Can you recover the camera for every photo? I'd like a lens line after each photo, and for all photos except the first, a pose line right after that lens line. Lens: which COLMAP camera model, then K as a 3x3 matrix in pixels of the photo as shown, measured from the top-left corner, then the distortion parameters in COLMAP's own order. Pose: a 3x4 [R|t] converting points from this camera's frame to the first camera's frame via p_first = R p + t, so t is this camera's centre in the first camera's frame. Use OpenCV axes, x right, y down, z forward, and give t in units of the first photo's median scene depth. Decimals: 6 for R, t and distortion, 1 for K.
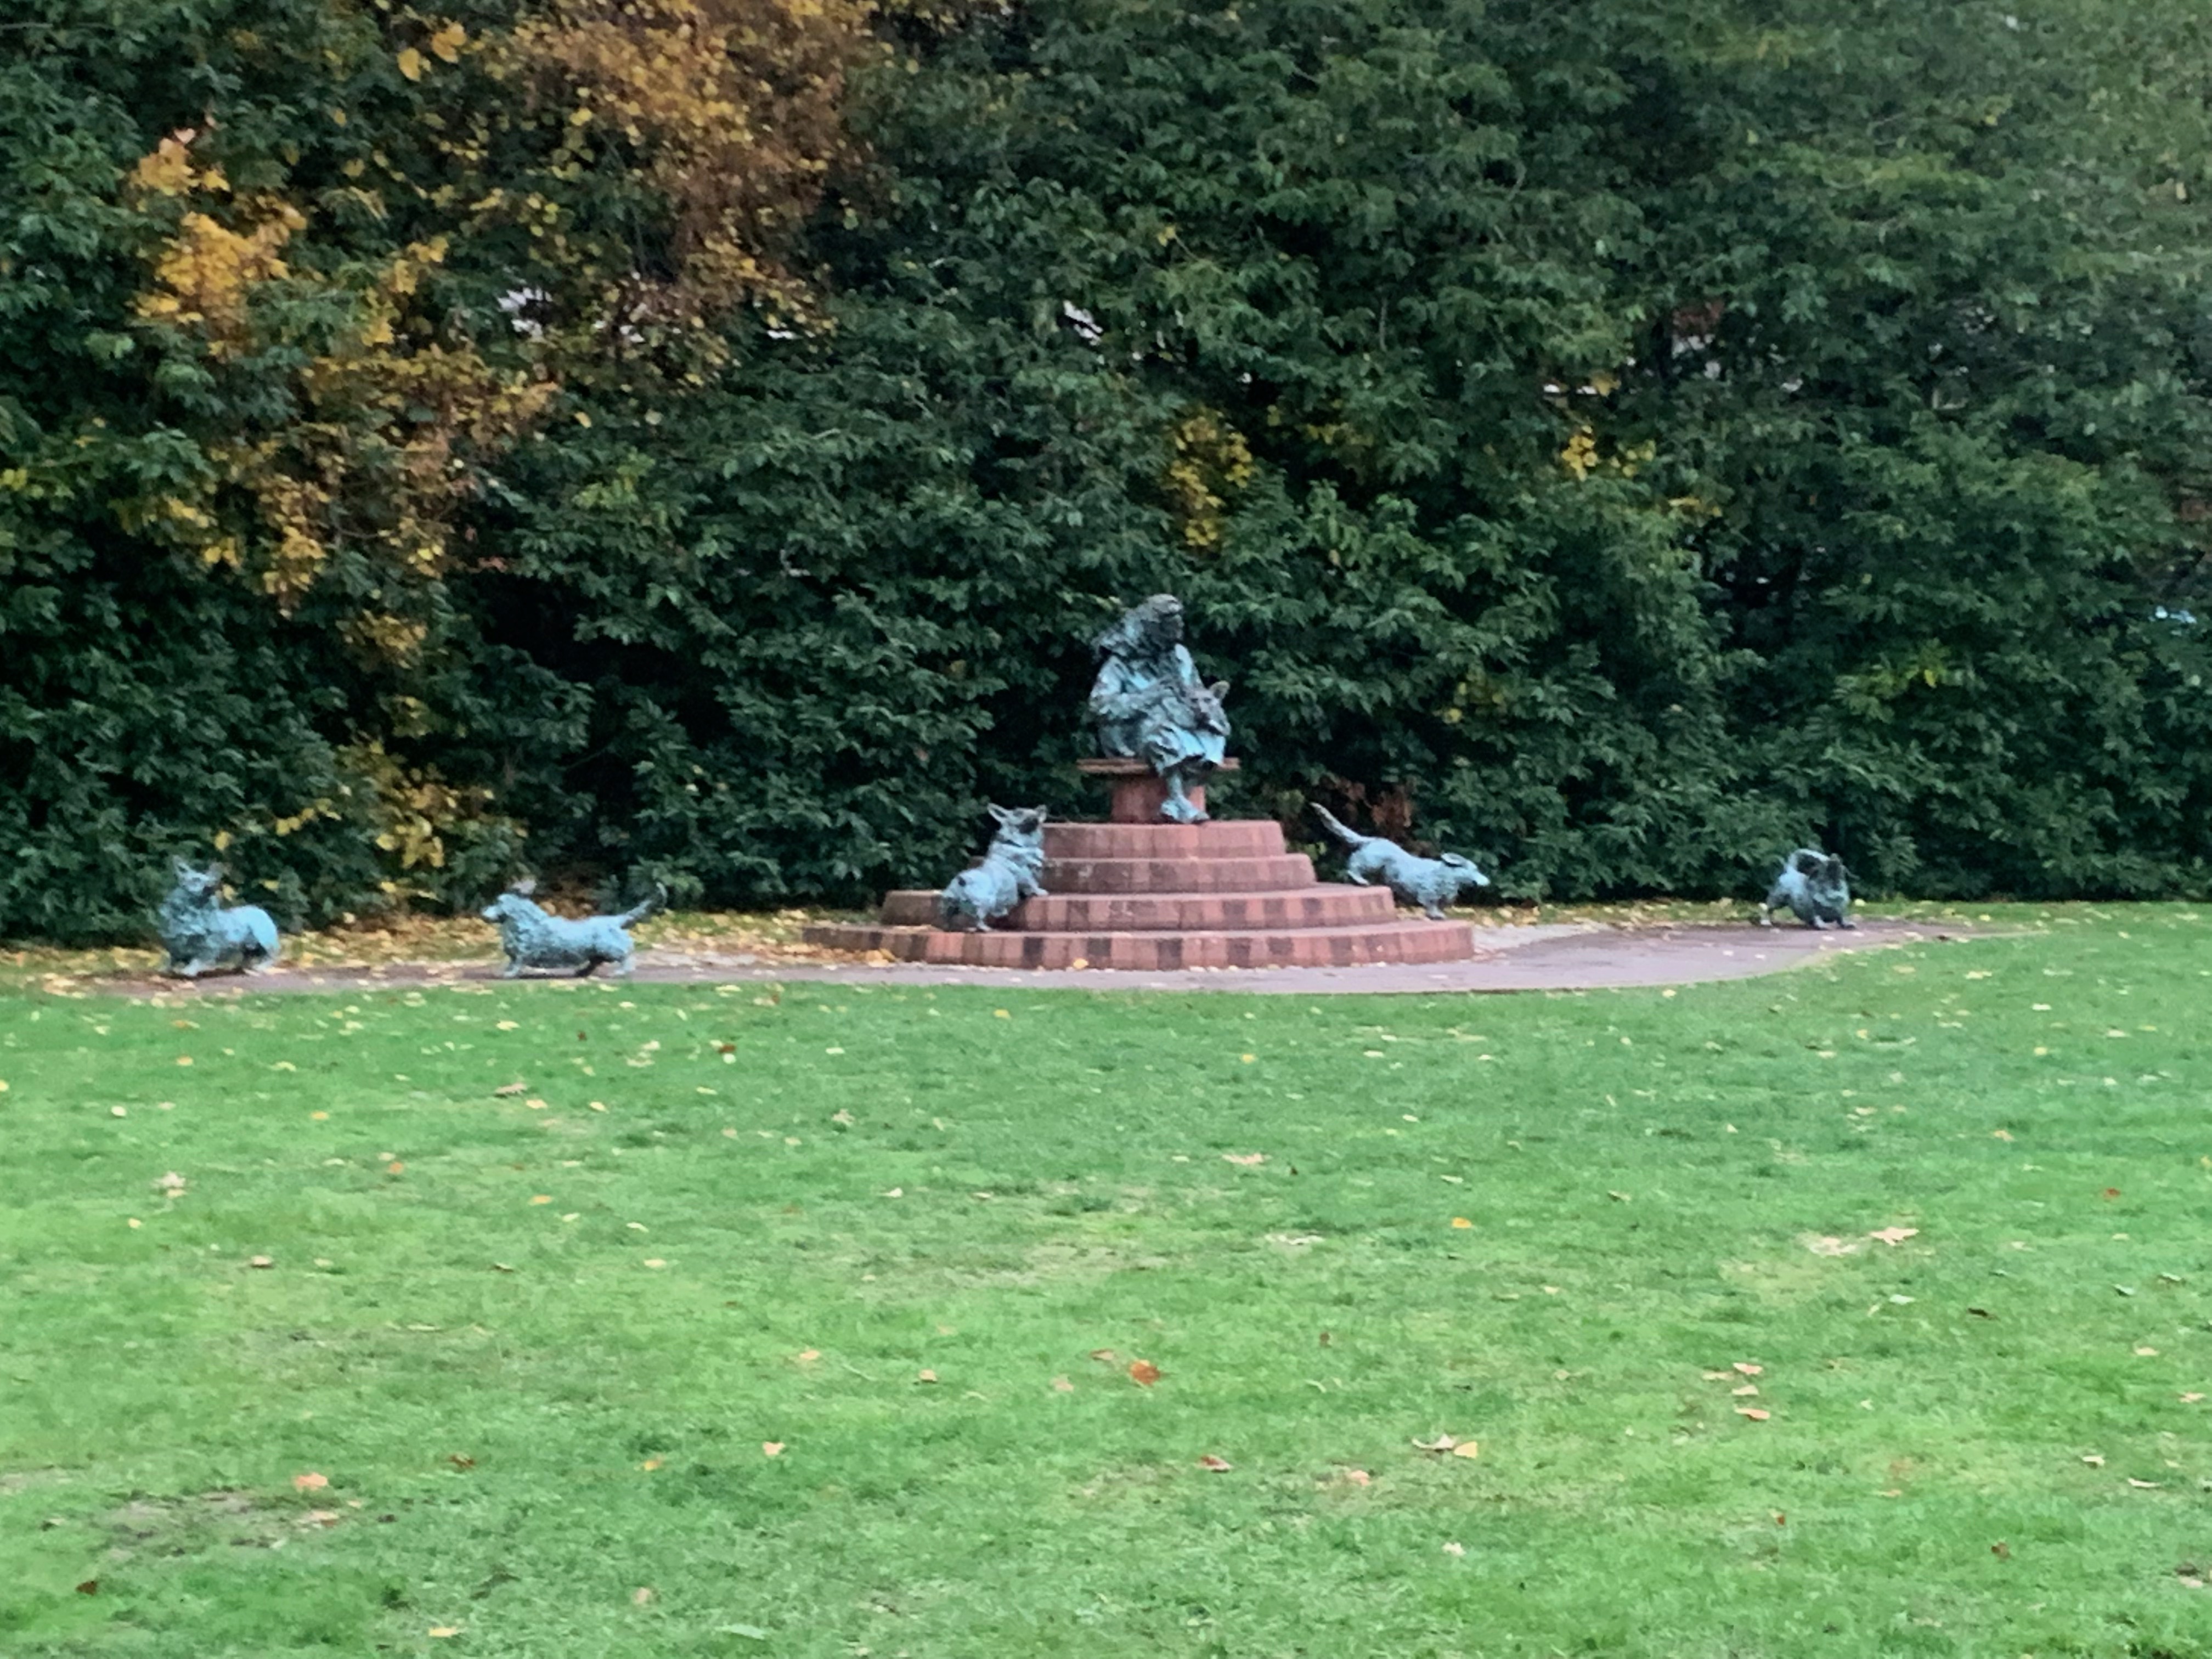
lens RADIAL K [[4689.7, 0, 1104.6], [0, 4689.7, 830.5], [0, 0, 1]] dist [0.042380, 0.000000]
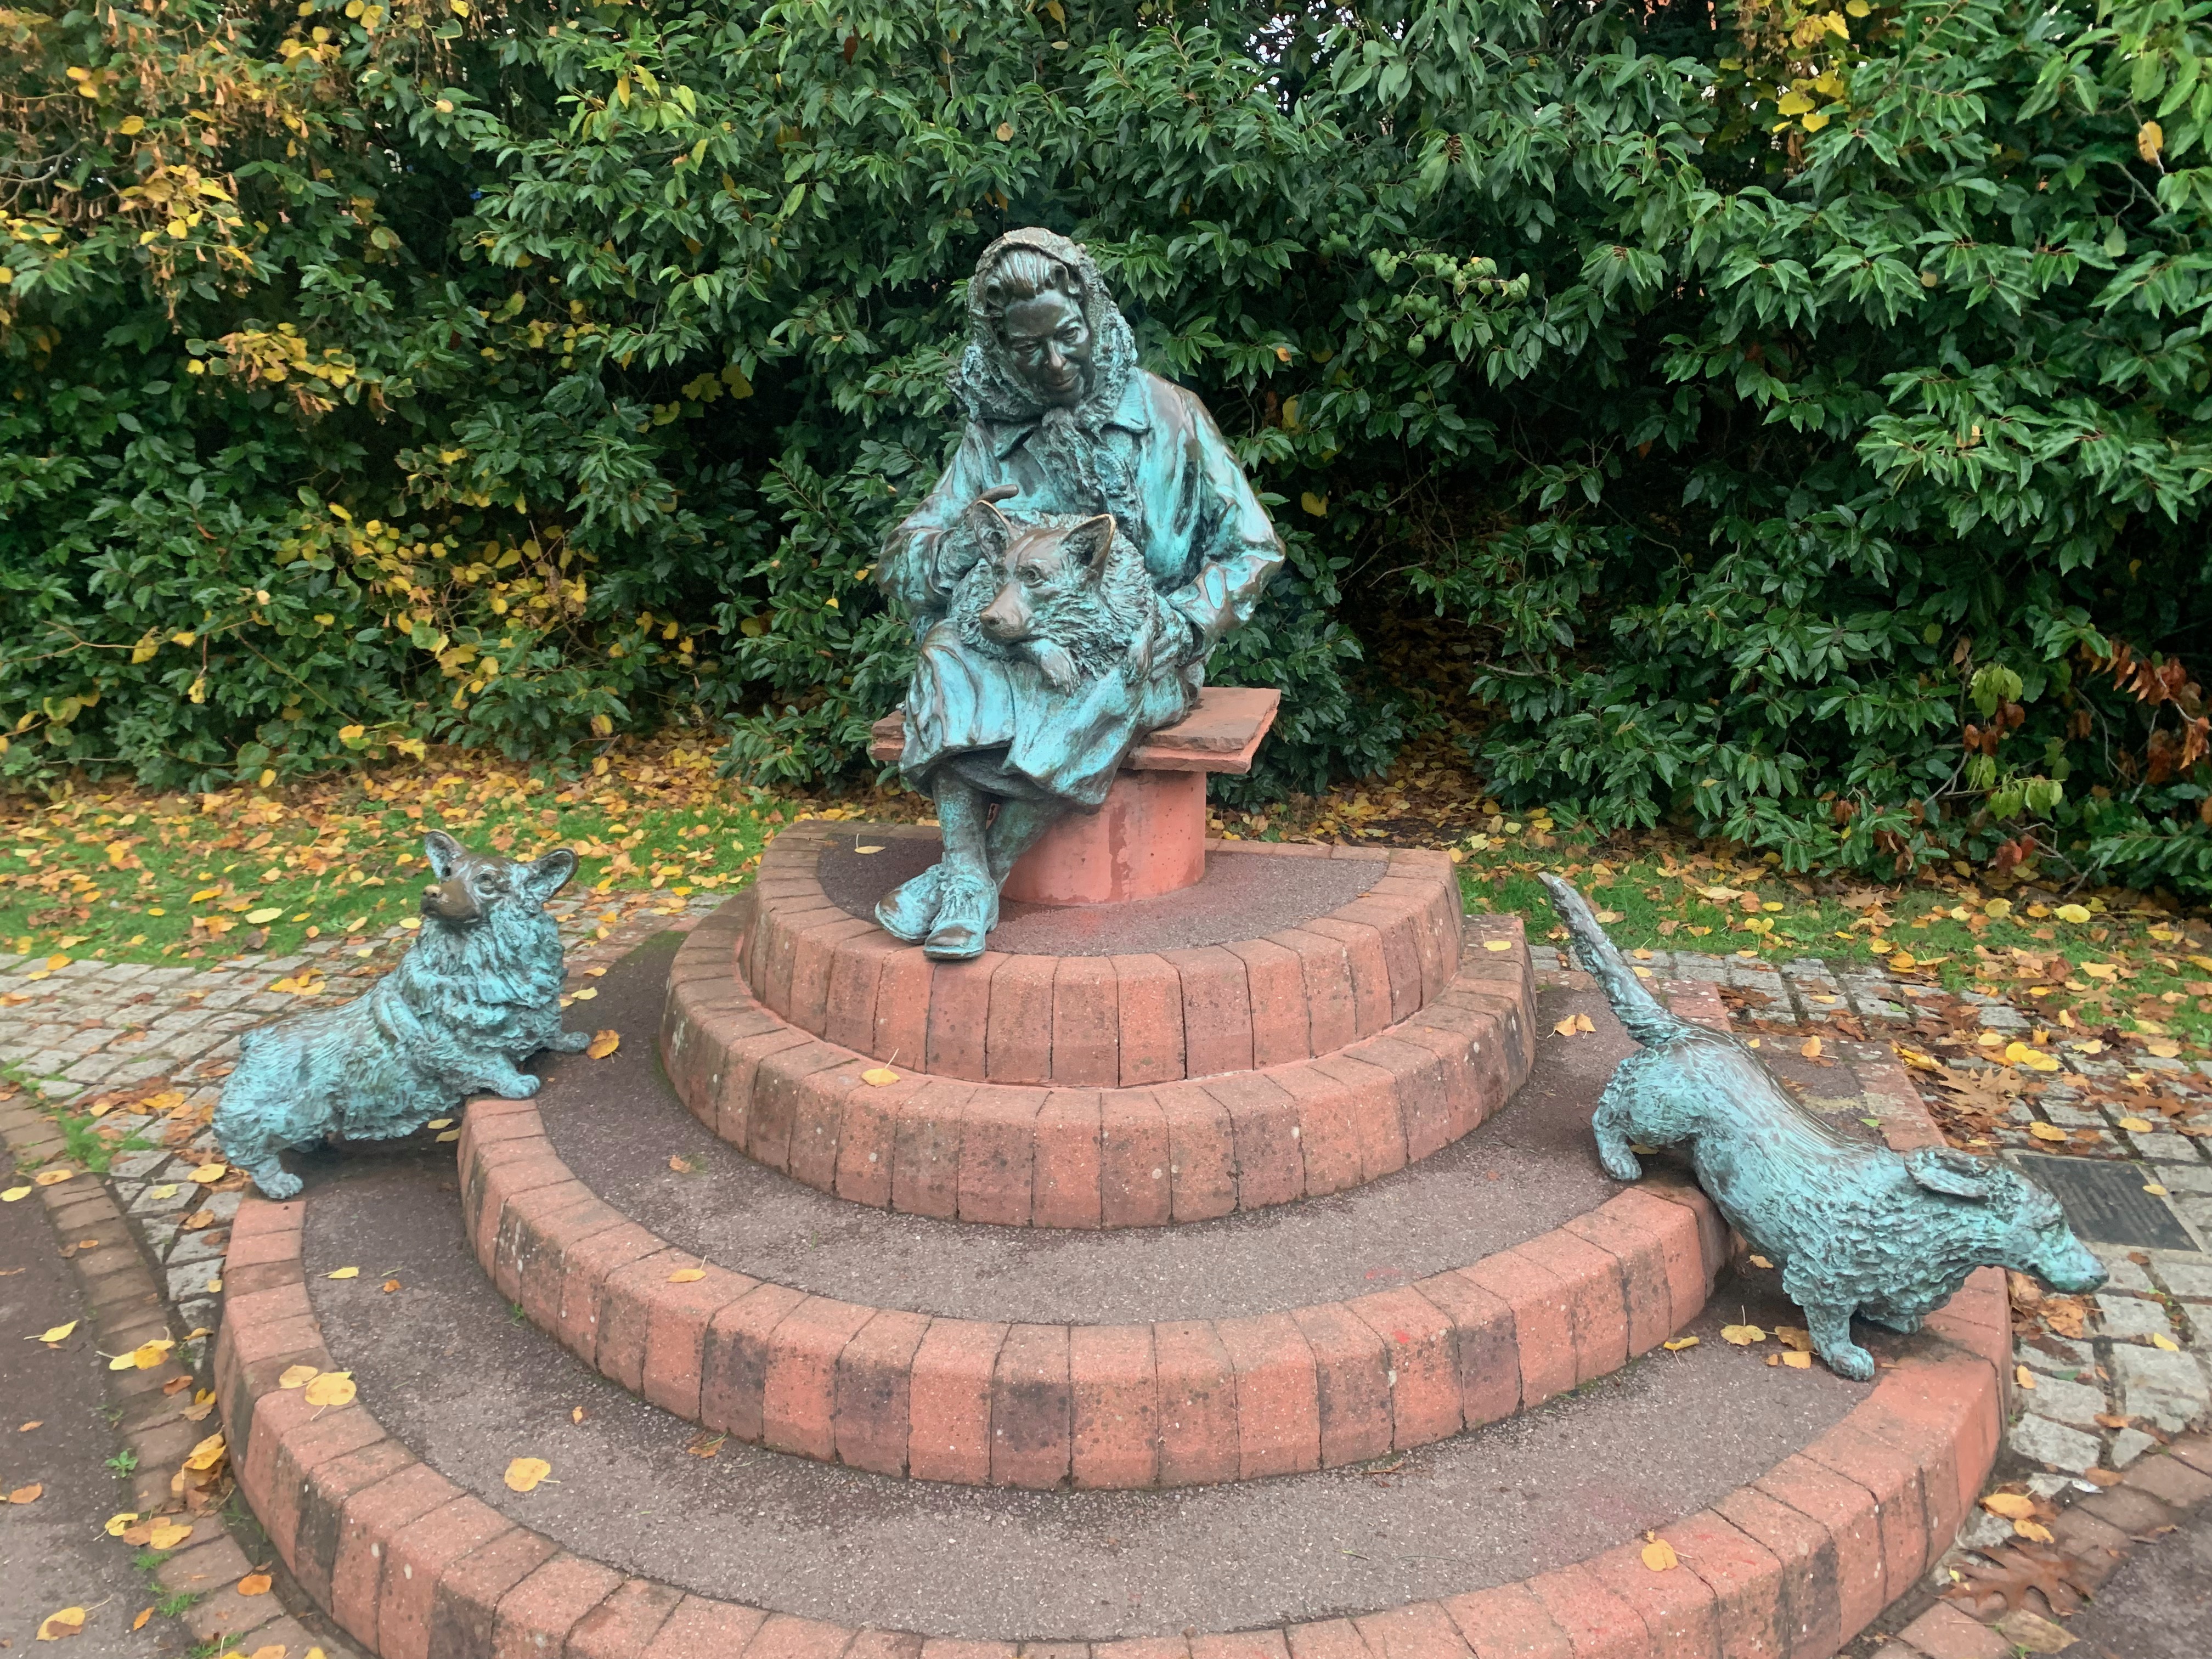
lens RADIAL K [[1691.2, 0, 1100.1], [0, 1691.2, 817.8], [0, 0, 1]] dist [0.042049, -0.037376]
pose [[0.737615, 0.170396, -0.653368, 0.100330], [-0.010931, 0.970521, 0.240768, -0.038727], [0.675133, -0.170452, 0.717733, 0.906165]]
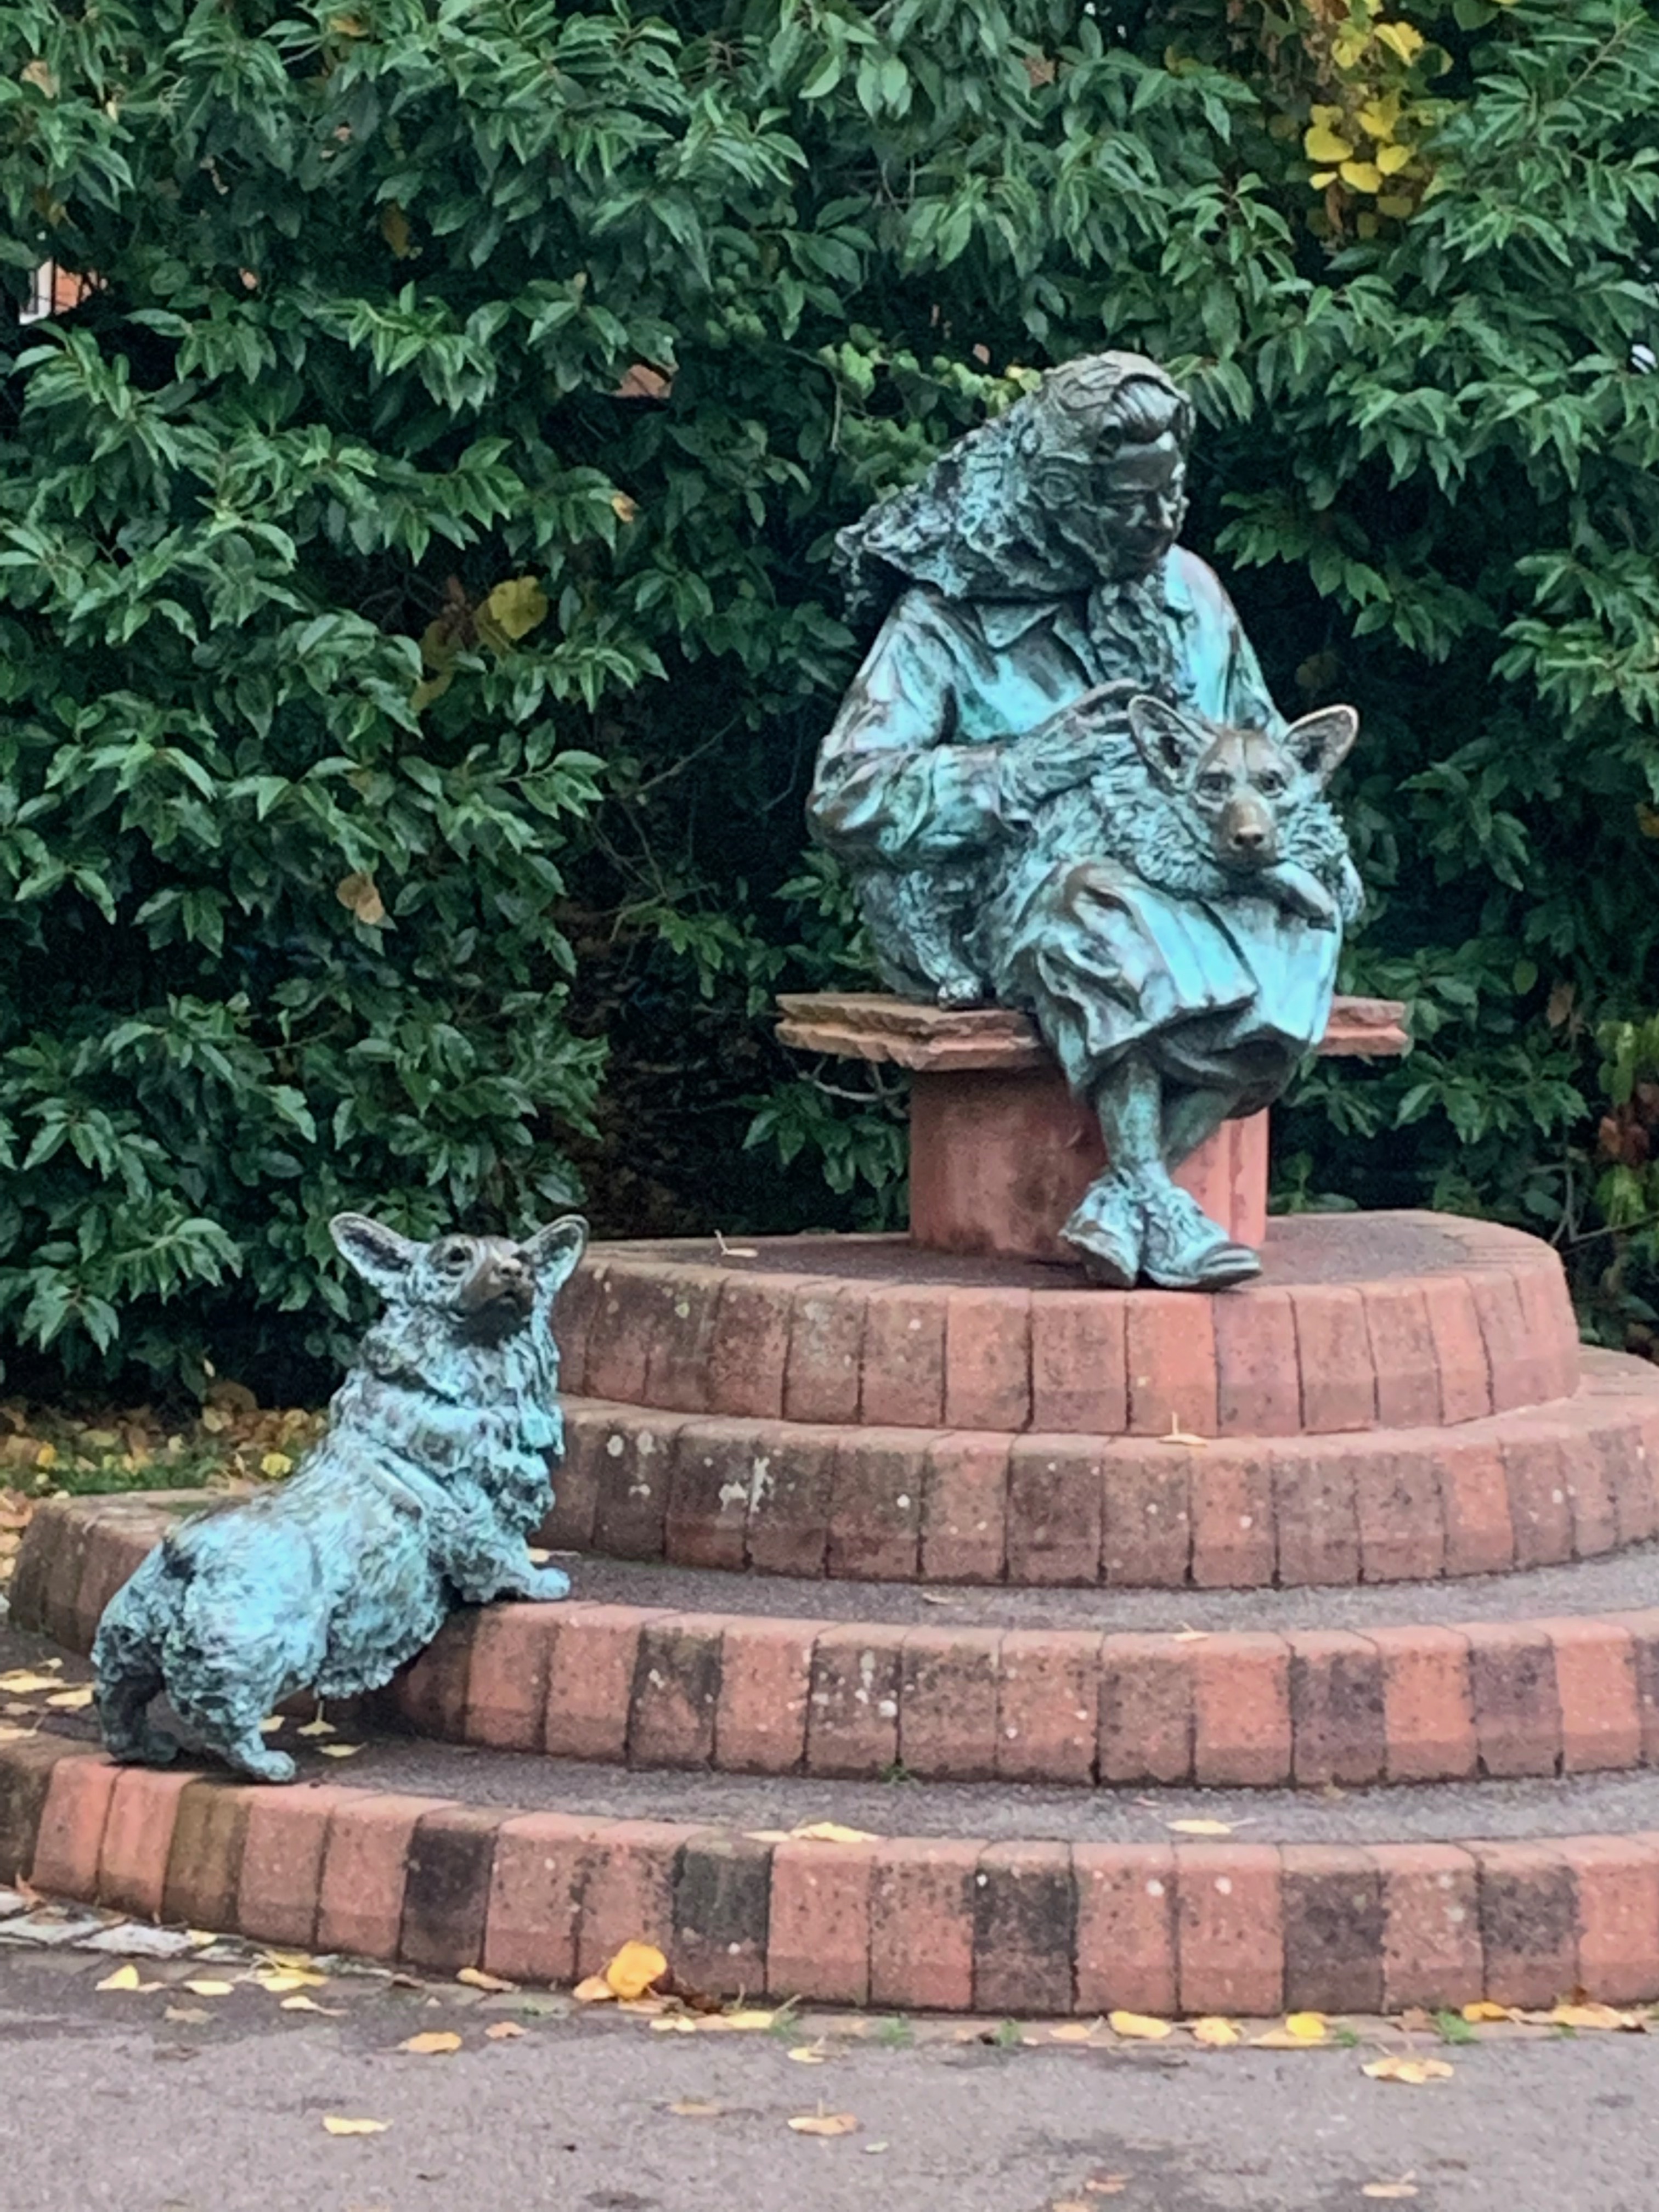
lens RADIAL K [[6324.0, 0, 832.6], [0, 6324.0, 1102.4], [0, 0, 1]] dist [0.036549, 0.000000]
pose [[0.994489, 0.018970, -0.103115, 0.033389], [-0.012431, 0.997892, 0.063693, -0.031522], [0.104106, -0.062061, 0.992628, 0.658228]]
